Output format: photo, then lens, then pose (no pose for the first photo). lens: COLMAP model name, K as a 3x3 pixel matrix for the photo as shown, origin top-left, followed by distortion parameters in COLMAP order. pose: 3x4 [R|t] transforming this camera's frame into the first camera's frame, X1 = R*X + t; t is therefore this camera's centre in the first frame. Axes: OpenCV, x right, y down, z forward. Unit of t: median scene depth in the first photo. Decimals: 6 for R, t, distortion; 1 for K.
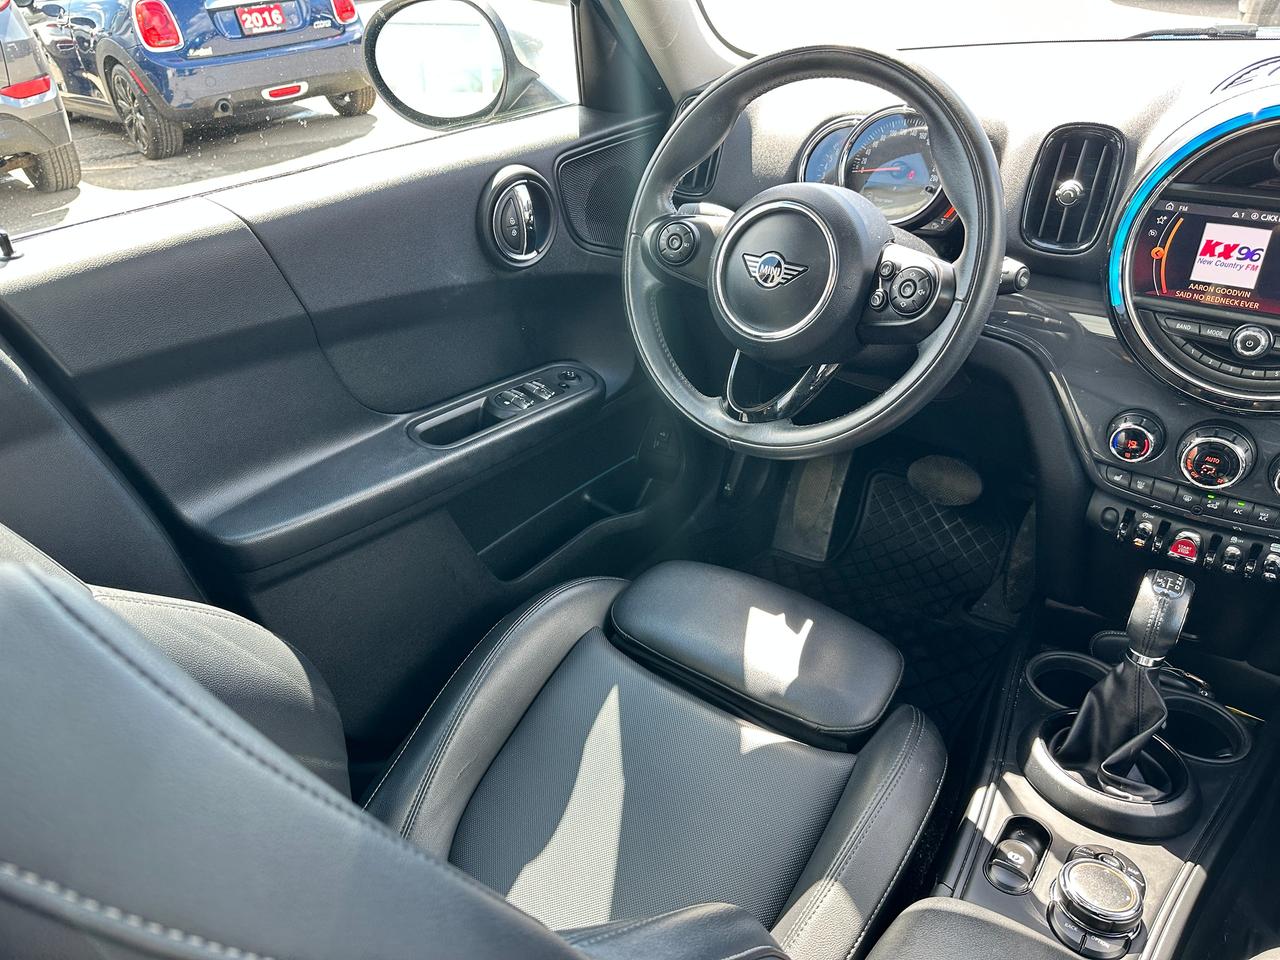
lens RADIAL K [[909.6, 0, 641.4], [0, 909.6, 474.5], [0, 0, 1]] dist [-0.000207, -0.007858]
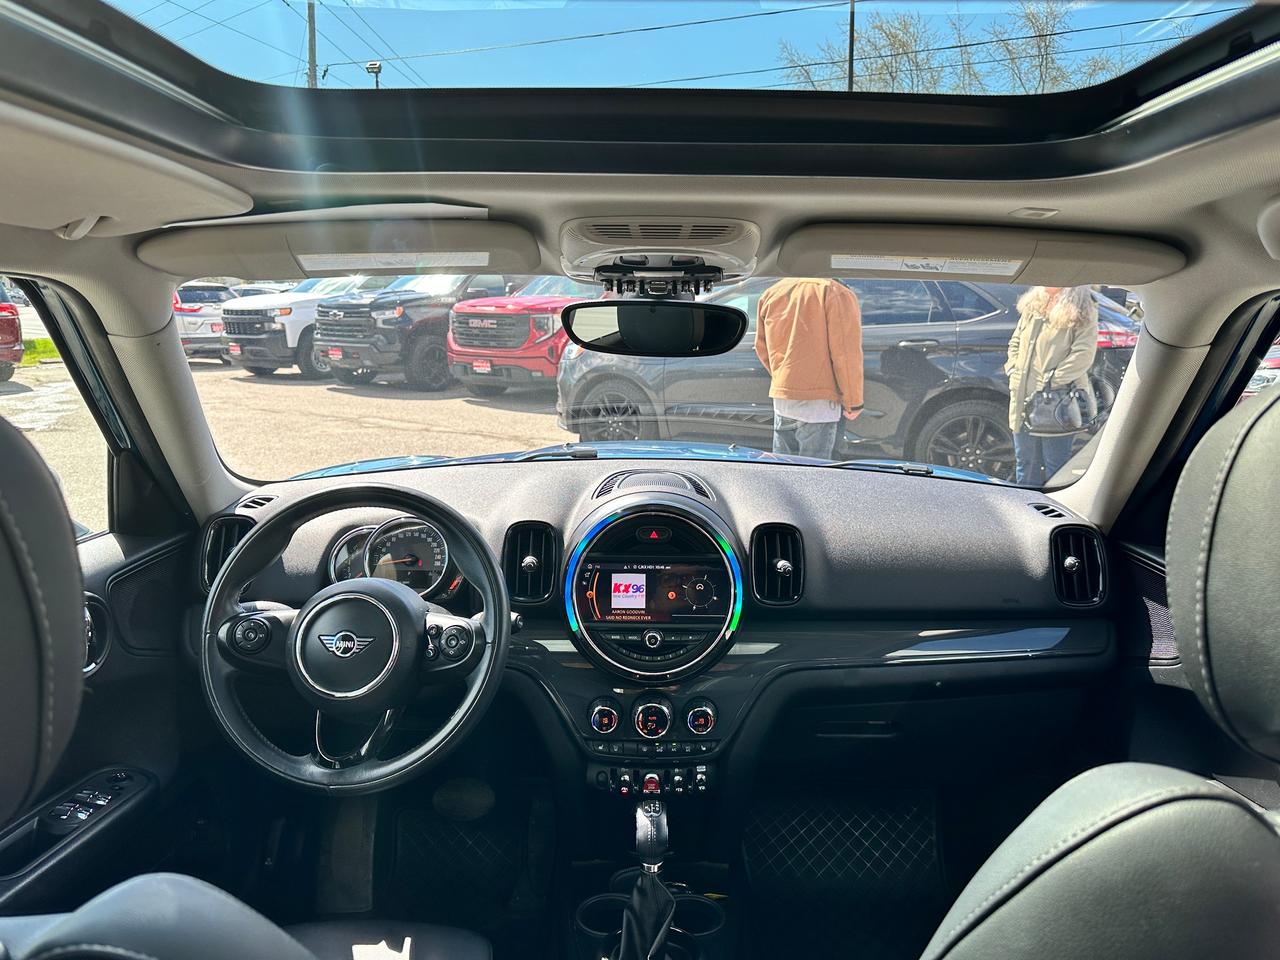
lens RADIAL K [[909.4, 0, 634.7], [0, 909.4, 458.1], [0, 0, 1]] dist [0.067283, -0.089687]
pose [[0.810727, -0.035956, 0.584319, -0.295804], [0.264172, 0.913183, -0.310339, 0.054880], [-0.522432, 0.405961, 0.749841, -0.340656]]
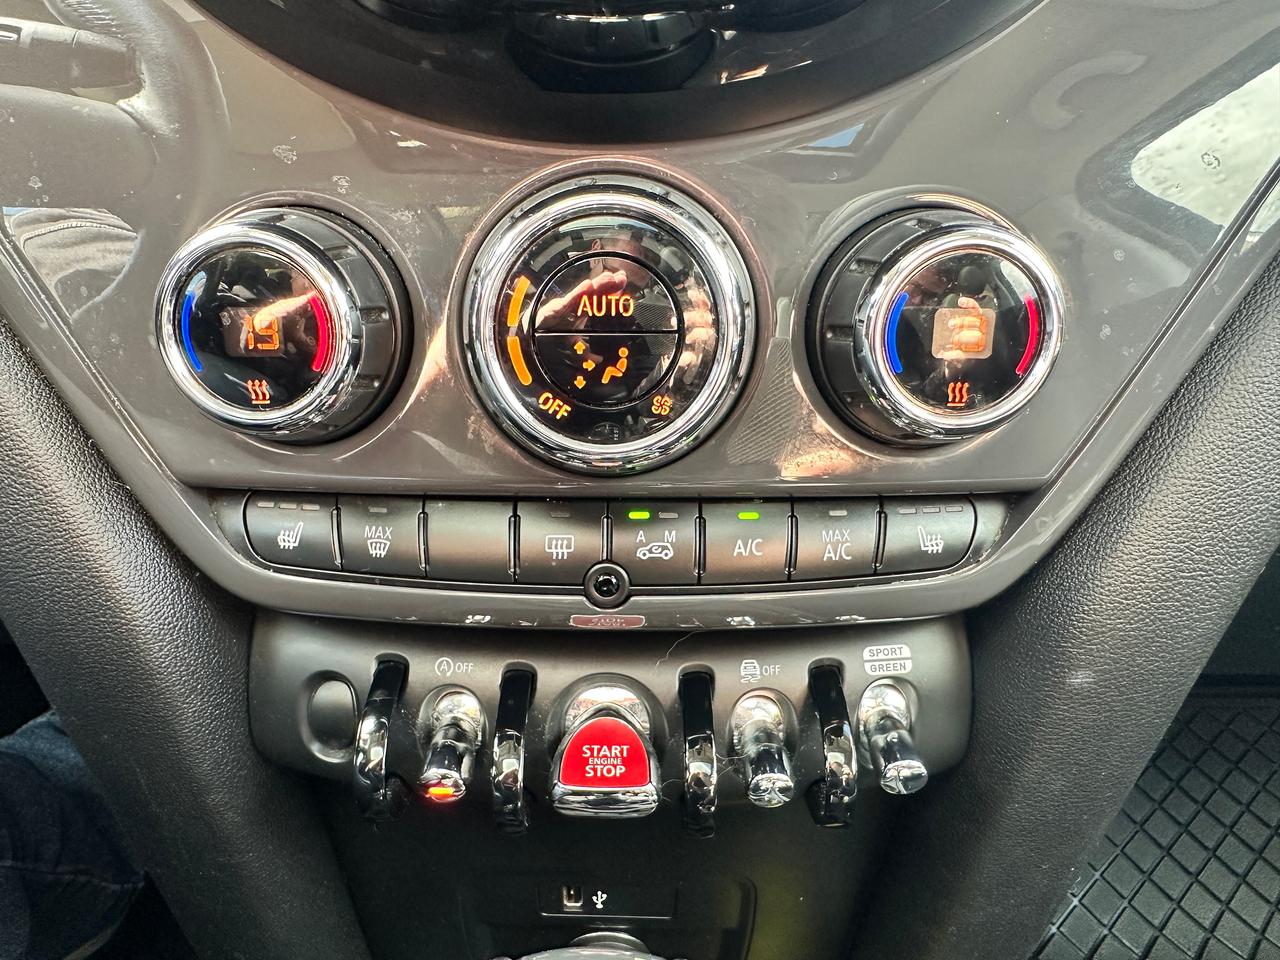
lens RADIAL K [[895.3, 0, 640.0], [0, 895.3, 480.0], [0, 0, 1]] dist [-0.140058, -0.000130]
pose [[0.801078, -0.124711, 0.585424, 0.517622], [0.258373, 0.954288, -0.150260, 0.052490], [-0.539924, 0.271628, 0.796681, 0.854864]]
